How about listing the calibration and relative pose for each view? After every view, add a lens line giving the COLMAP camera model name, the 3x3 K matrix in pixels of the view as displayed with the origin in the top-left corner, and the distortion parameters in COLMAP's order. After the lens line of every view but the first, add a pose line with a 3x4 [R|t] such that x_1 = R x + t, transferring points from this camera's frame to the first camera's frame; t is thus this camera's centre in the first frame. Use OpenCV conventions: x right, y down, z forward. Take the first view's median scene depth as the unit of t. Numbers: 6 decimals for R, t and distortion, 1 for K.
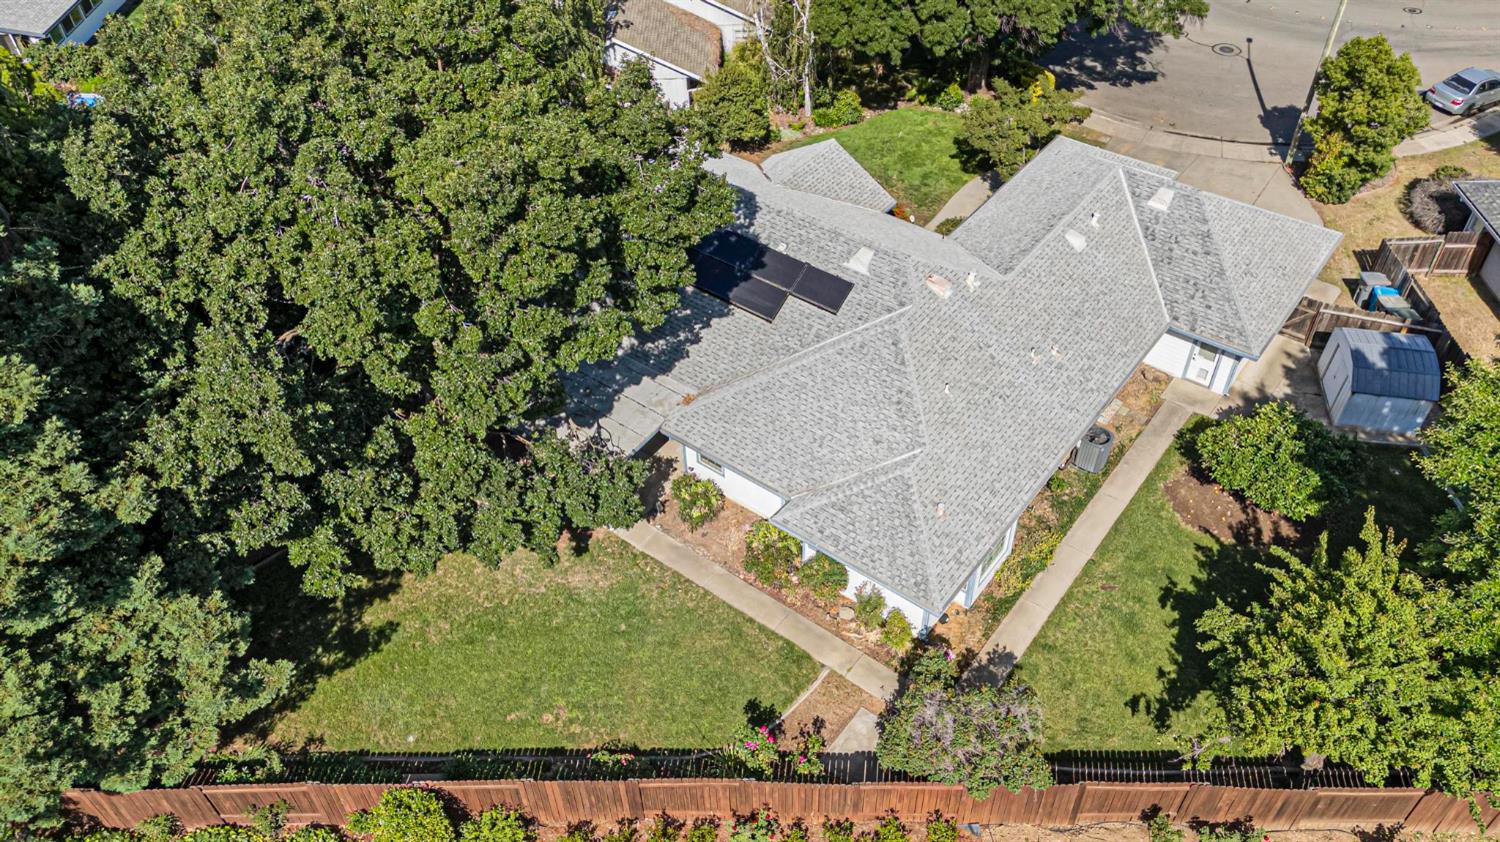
lens RADIAL K [[1133.8, 0, 750.0], [0, 1133.8, 421.0], [0, 0, 1]] dist [0.075076, -0.077759]
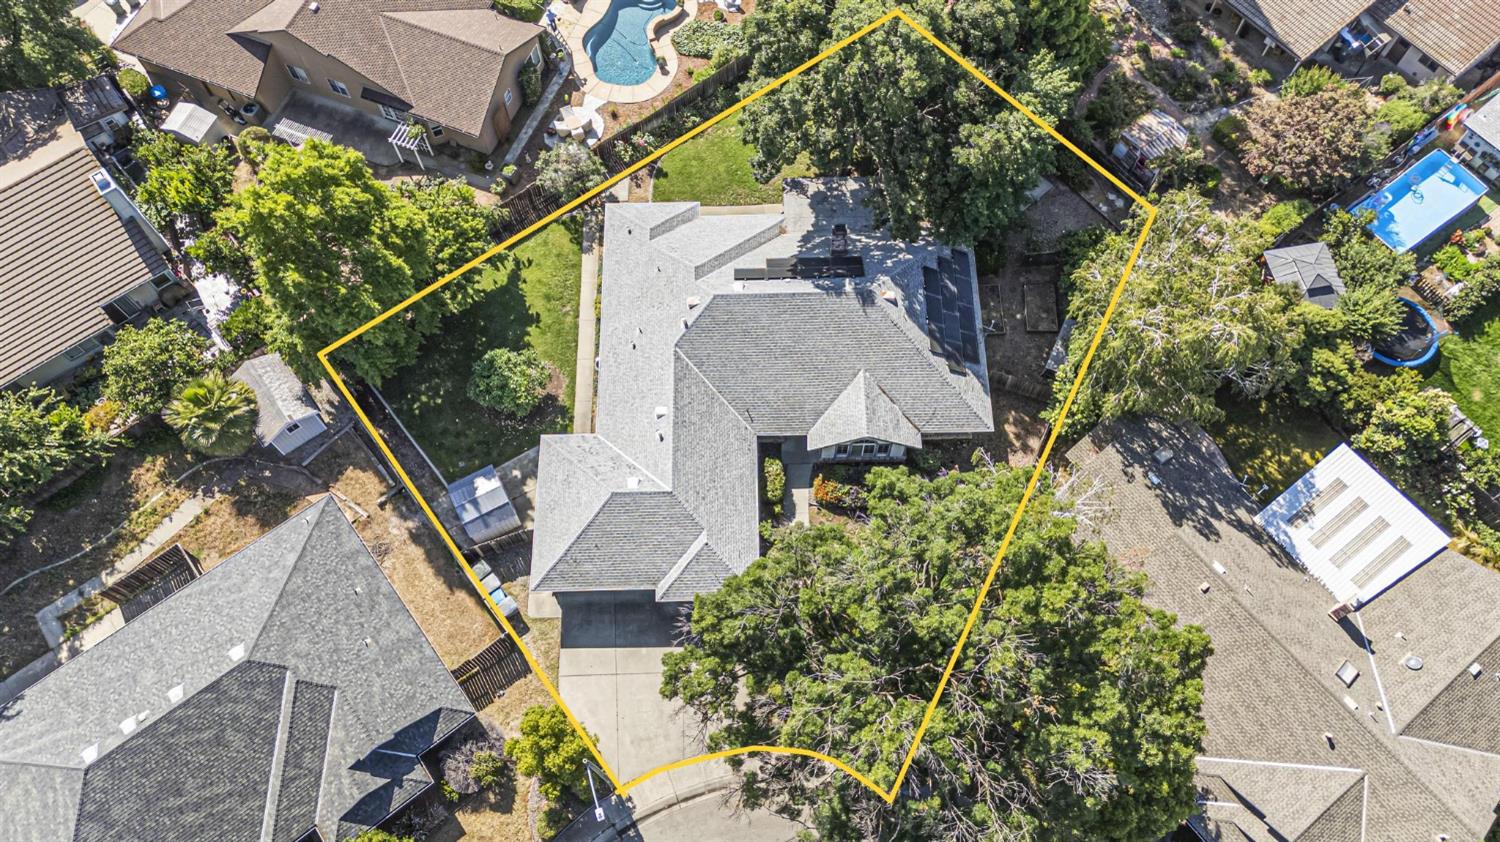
lens RADIAL K [[1149.0, 0, 740.7], [0, 1149.0, 423.1], [0, 0, 1]] dist [-0.003210, 0.080279]
pose [[-0.787901, 0.571529, -0.229273, 0.646438], [-0.400726, -0.193156, 0.895606, -1.833065], [0.467579, 0.797524, 0.381214, 0.535183]]
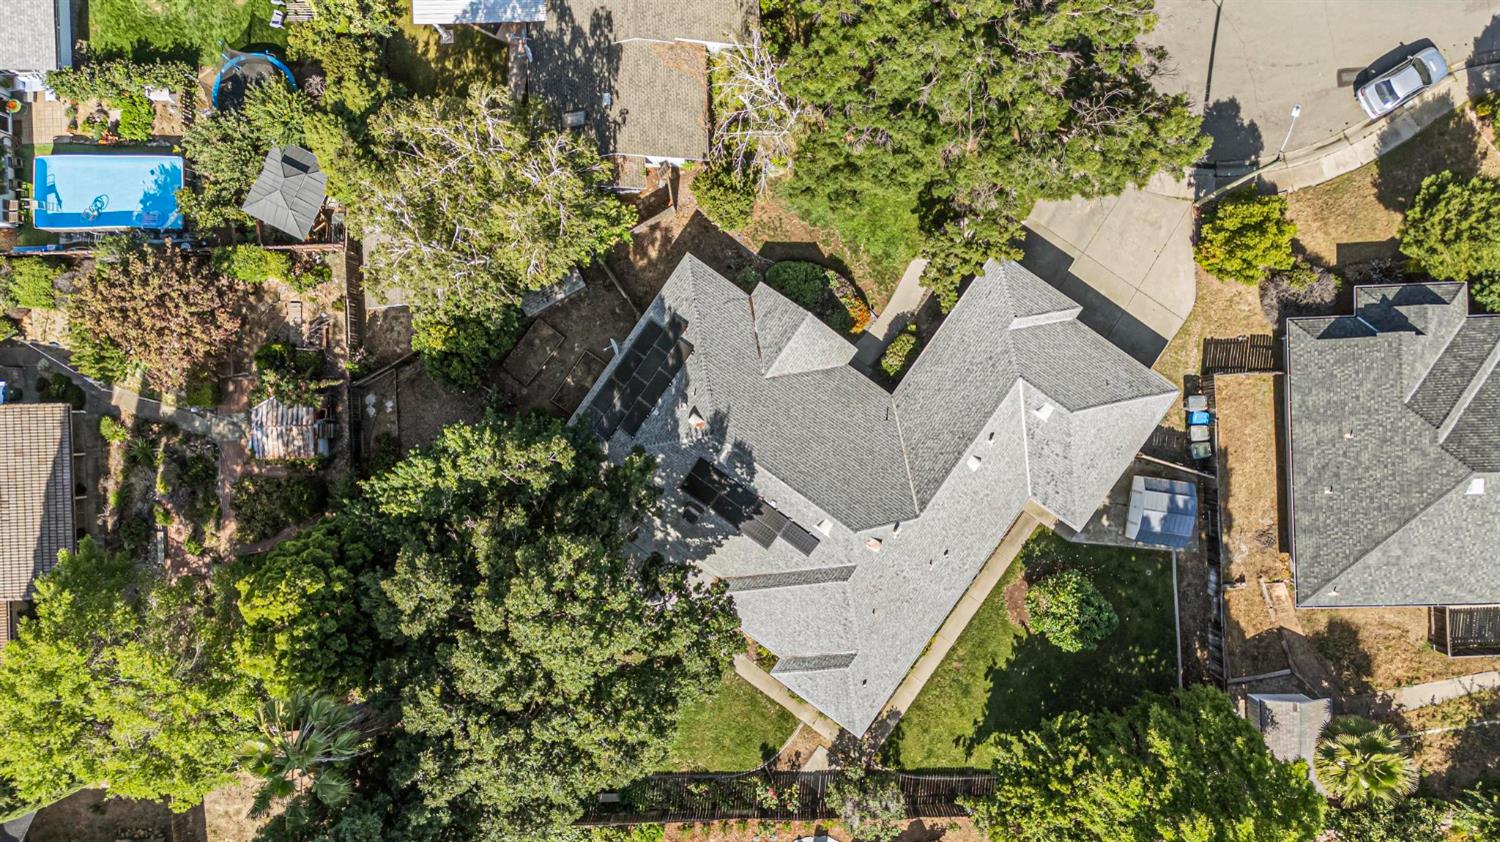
lens RADIAL K [[1133.8, 0, 750.0], [0, 1133.8, 421.0], [0, 0, 1]] dist [0.075076, -0.077759]
pose [[0.999159, -0.039645, -0.010461, 0.018949], [0.034581, 0.677714, 0.734512, -1.446660], [-0.022030, -0.734256, 0.678515, 0.072082]]
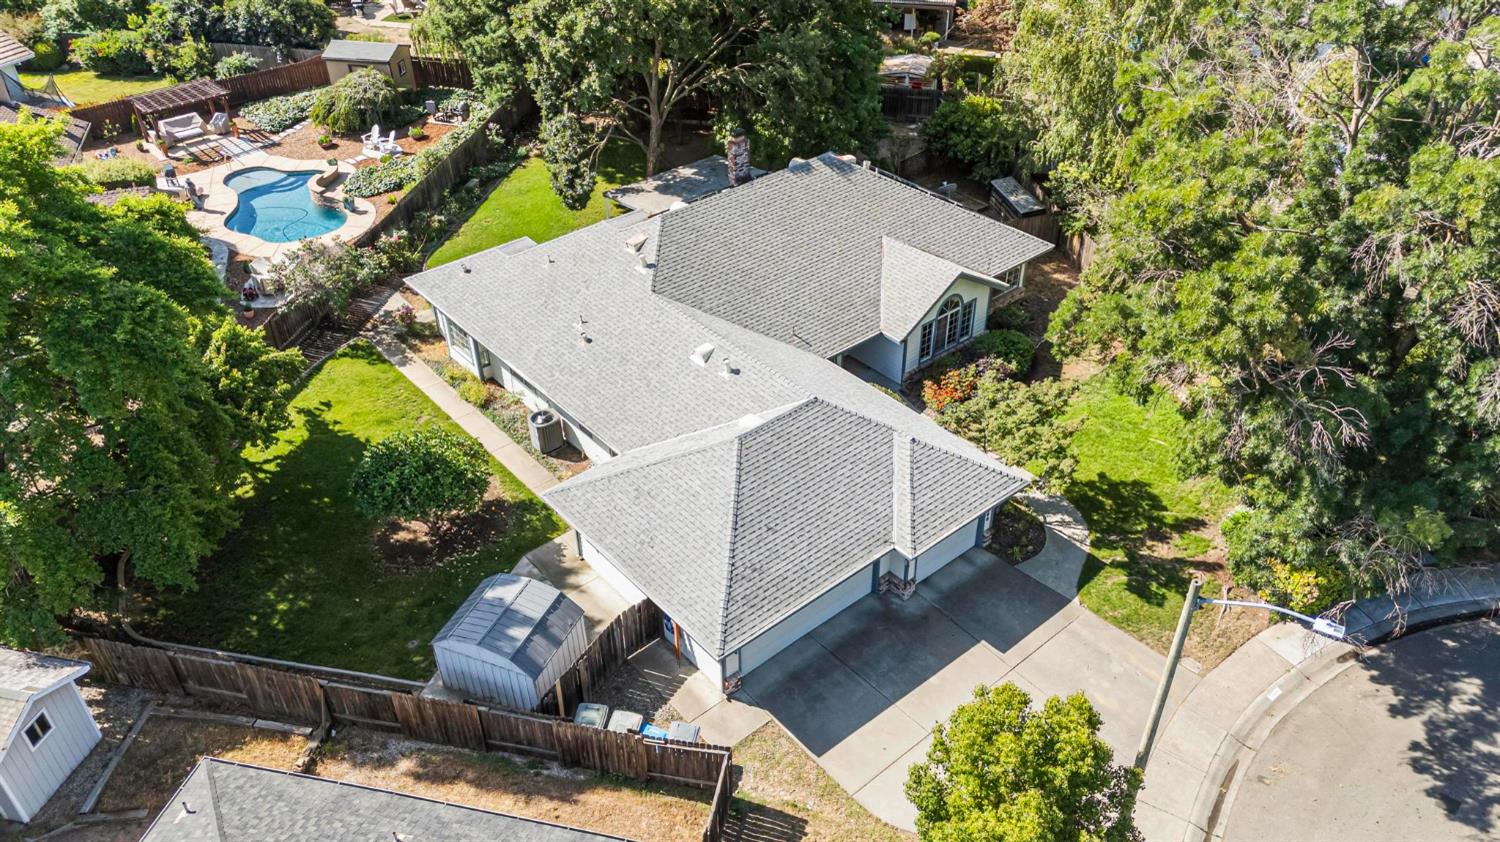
lens RADIAL K [[1133.8, 0, 750.0], [0, 1133.8, 421.0], [0, 0, 1]] dist [0.075076, -0.077759]
pose [[-0.219797, 0.589394, -0.777370, 1.202217], [-0.656577, 0.499988, 0.564730, -0.792071], [0.721524, 0.634529, 0.277087, 0.913414]]
